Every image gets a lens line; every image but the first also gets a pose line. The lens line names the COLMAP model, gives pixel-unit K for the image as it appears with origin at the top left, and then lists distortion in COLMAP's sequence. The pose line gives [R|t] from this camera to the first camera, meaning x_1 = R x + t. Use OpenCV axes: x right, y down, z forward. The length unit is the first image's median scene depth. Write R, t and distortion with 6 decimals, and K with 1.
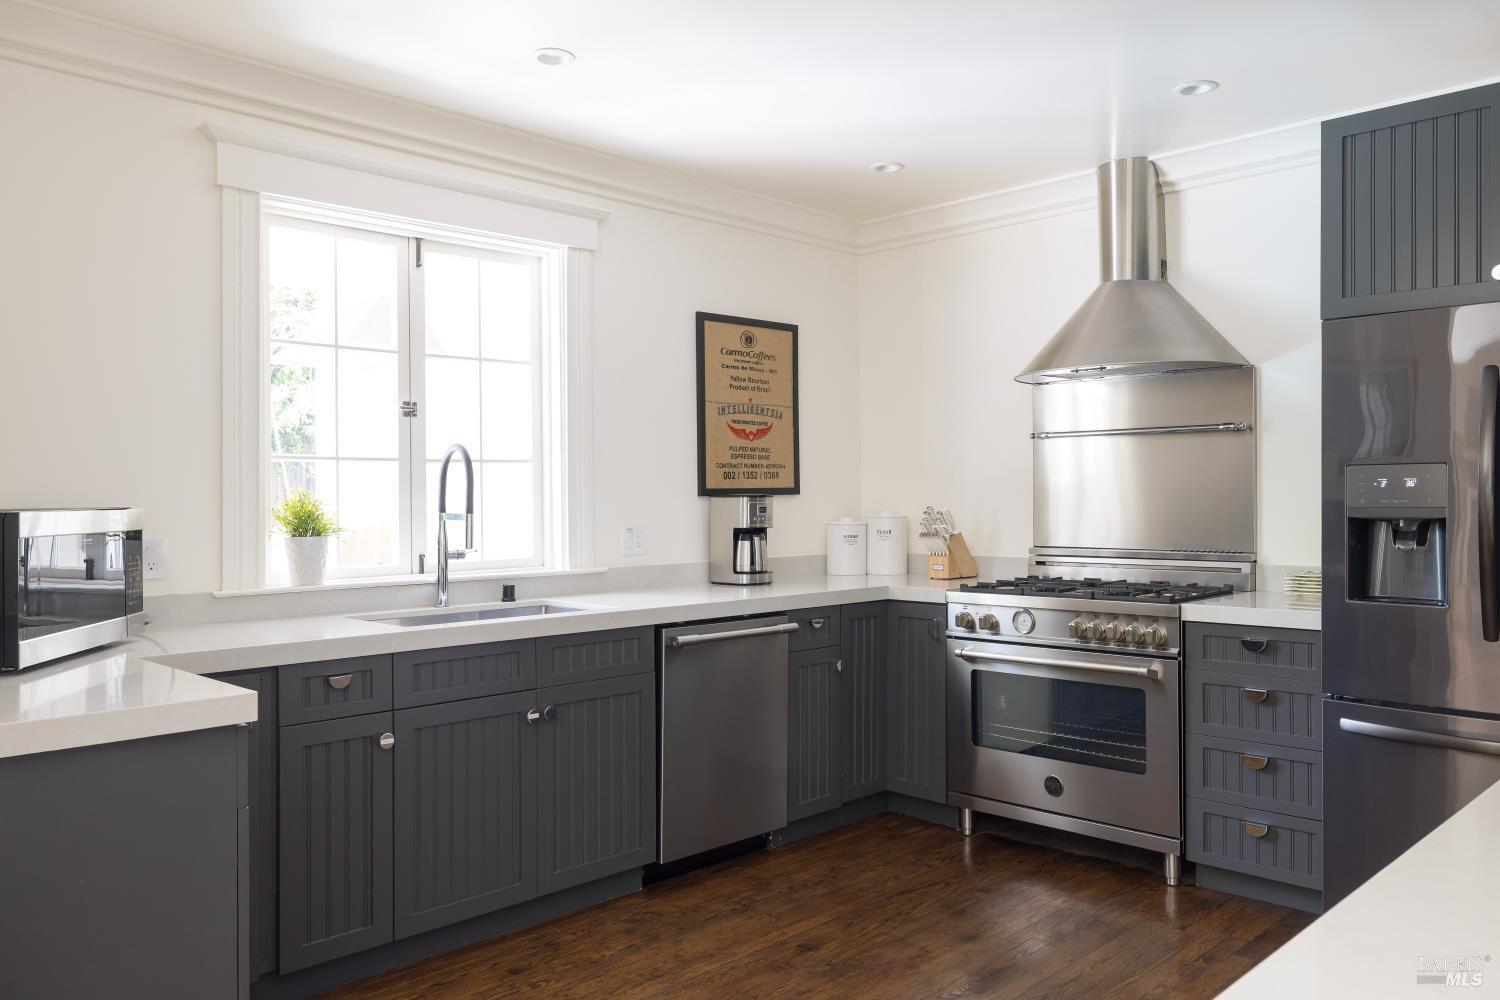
lens RADIAL K [[1145.8, 0, 752.6], [0, 1145.8, 506.2], [0, 0, 1]] dist [-0.000266, -0.000460]
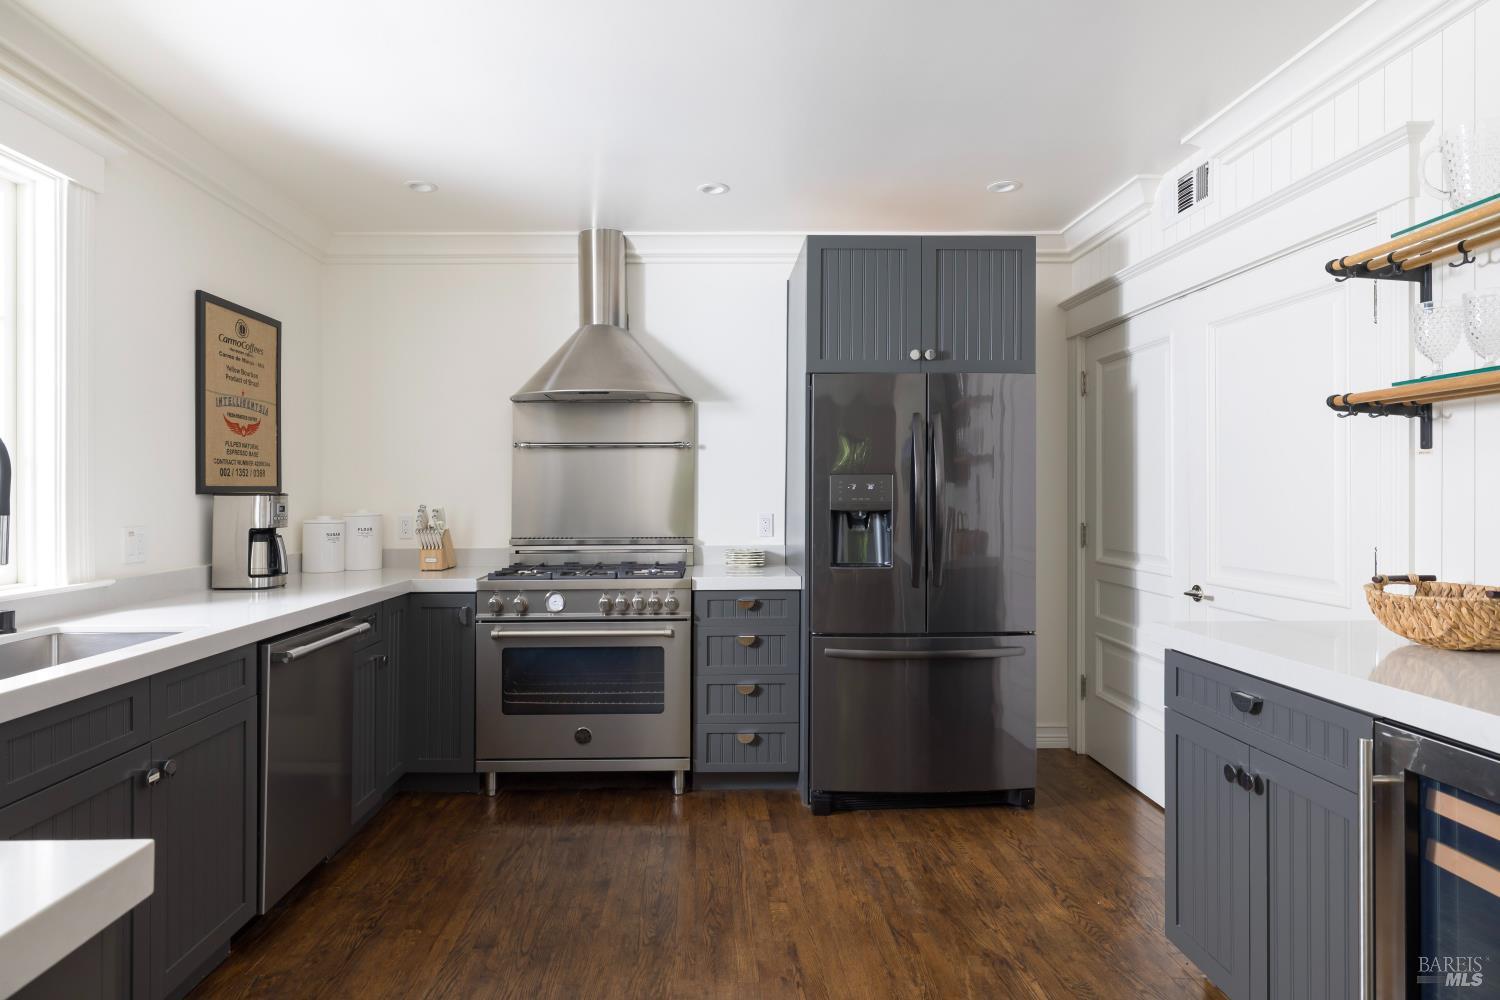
lens RADIAL K [[852.1, 0, 750.0], [0, 852.1, 500.0], [0, 0, 1]] dist [-0.004049, 0.000534]
pose [[0.694219, 0.000591, 0.719763, -0.231286], [0.004960, 0.999972, -0.005604, 0.001643], [-0.719746, 0.007460, 0.694197, 0.225360]]
